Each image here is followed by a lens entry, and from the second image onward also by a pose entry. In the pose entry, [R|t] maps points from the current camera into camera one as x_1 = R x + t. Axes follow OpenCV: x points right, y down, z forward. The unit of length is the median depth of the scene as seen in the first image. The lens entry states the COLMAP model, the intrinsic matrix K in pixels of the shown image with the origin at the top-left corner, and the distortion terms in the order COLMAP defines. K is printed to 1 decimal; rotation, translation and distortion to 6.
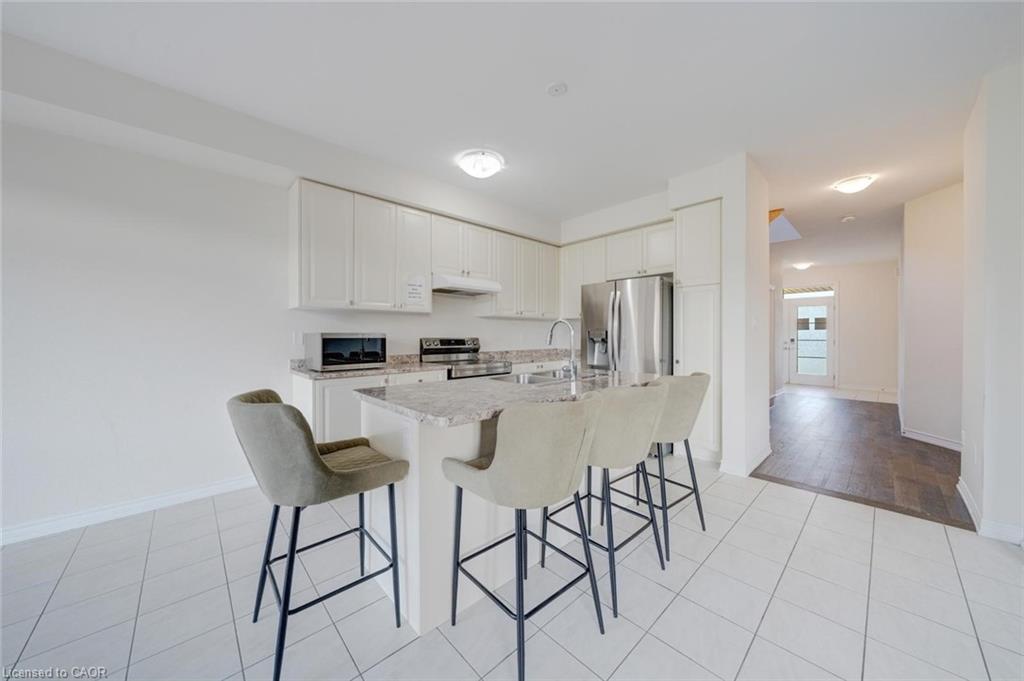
lens RADIAL K [[353.3, 0, 512.8], [0, 353.3, 336.1], [0, 0, 1]] dist [-0.000394, -0.000026]
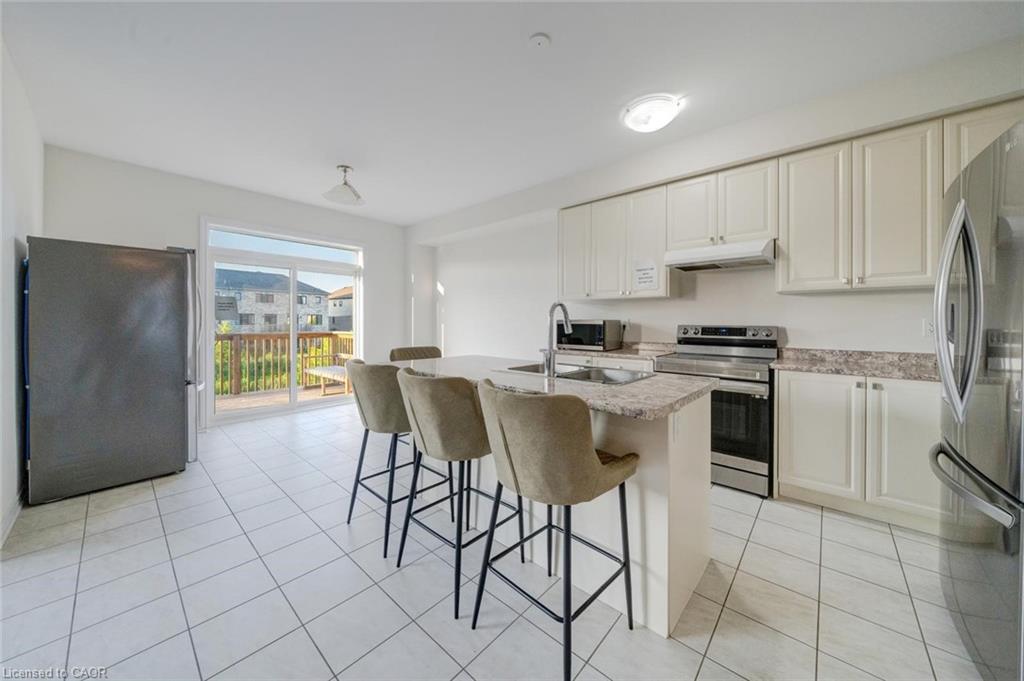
lens RADIAL K [[357.7, 0, 512.8], [0, 357.7, 322.4], [0, 0, 1]] dist [0.001361, -0.000039]
pose [[0.101809, 0.004077, -0.994796, 0.606975], [-0.005856, 0.999977, 0.003499, -0.002086], [0.994787, 0.005469, 0.101830, 0.511043]]
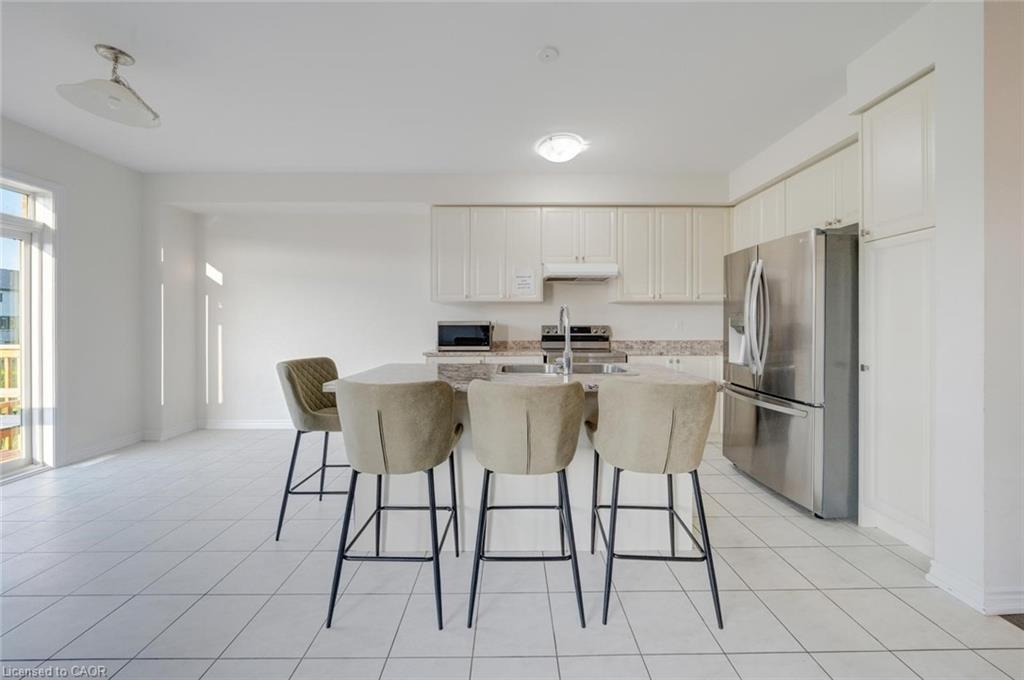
lens RADIAL K [[357.7, 0, 512.8], [0, 357.7, 321.9], [0, 0, 1]] dist [0.001361, -0.000039]
pose [[0.737287, -0.001747, -0.675578, 0.412492], [-0.000701, 0.999994, -0.003351, -0.001426], [0.675580, 0.002944, 0.737281, 0.155576]]
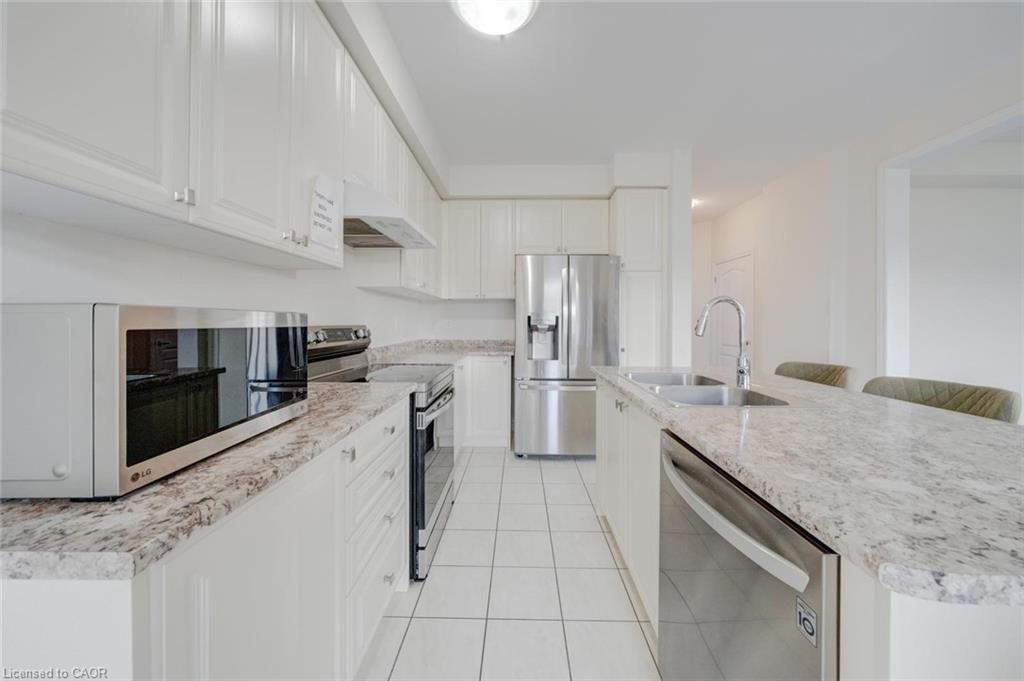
lens RADIAL K [[357.7, 0, 512.8], [0, 357.7, 322.4], [0, 0, 1]] dist [0.001361, -0.000039]
pose [[0.691989, 0.002927, 0.721902, -0.397201], [-0.002314, 0.999996, -0.001837, 0.000927], [-0.721904, -0.000400, 0.691993, 0.519354]]
